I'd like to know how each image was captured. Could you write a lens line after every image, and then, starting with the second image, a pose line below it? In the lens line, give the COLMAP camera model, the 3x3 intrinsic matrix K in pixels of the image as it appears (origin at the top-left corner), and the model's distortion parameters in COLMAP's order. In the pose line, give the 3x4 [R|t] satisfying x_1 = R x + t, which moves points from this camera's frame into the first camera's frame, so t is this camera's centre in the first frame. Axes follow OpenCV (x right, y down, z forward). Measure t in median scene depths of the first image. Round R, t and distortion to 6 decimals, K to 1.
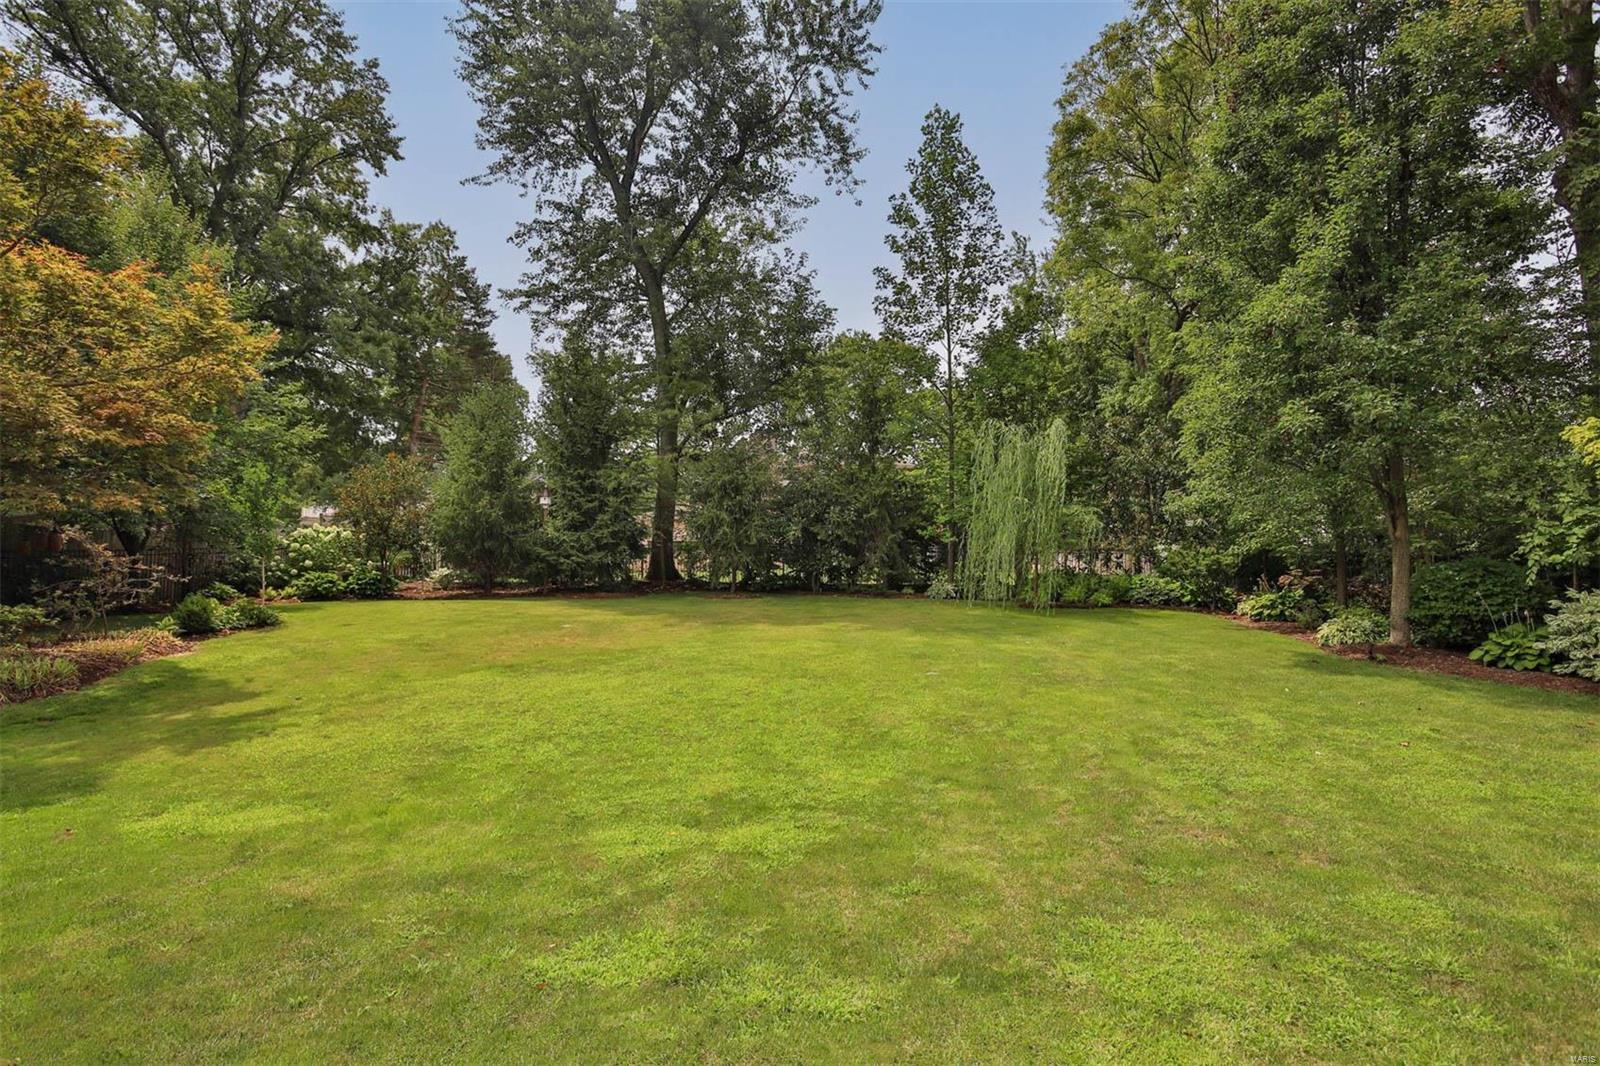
lens RADIAL K [[793.9, 0, 800.0], [0, 793.9, 533.0], [0, 0, 1]] dist [-0.038592, 0.000372]
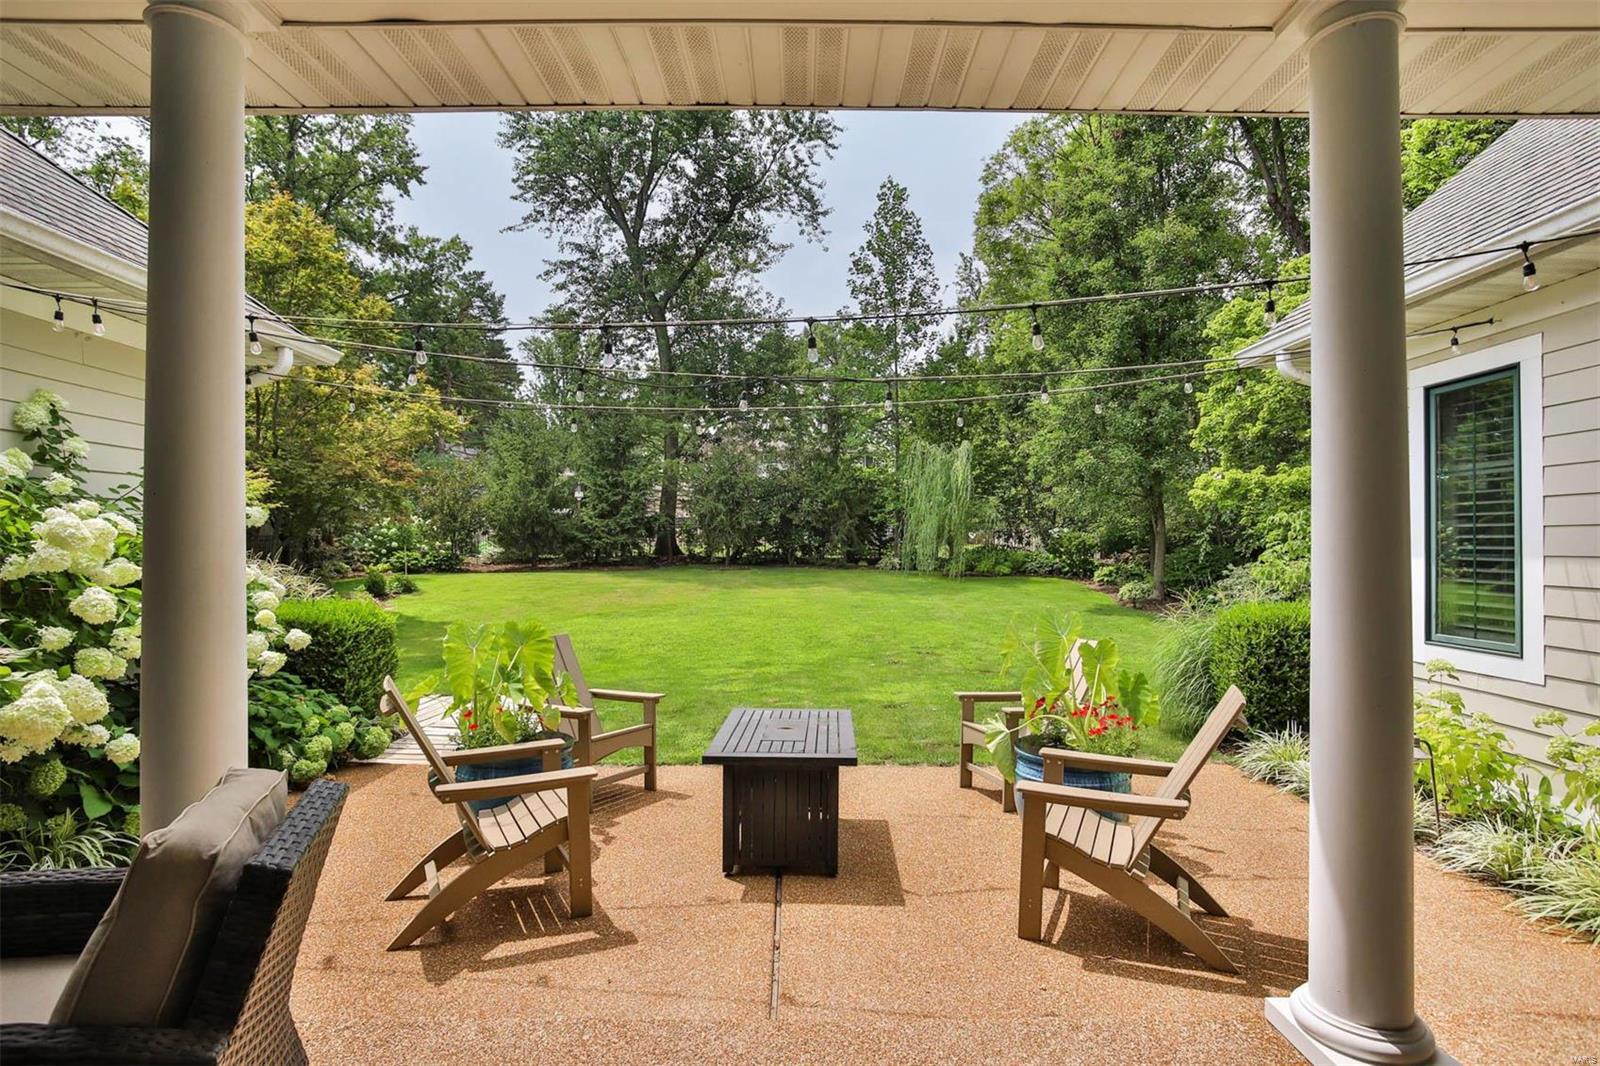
lens RADIAL K [[793.9, 0, 800.0], [0, 793.9, 533.0], [0, 0, 1]] dist [-0.038592, 0.000372]
pose [[0.999521, -0.002774, 0.030830, -0.005455], [0.001611, 0.999288, 0.037700, -0.024155], [-0.030913, -0.037632, 0.998813, -0.266567]]
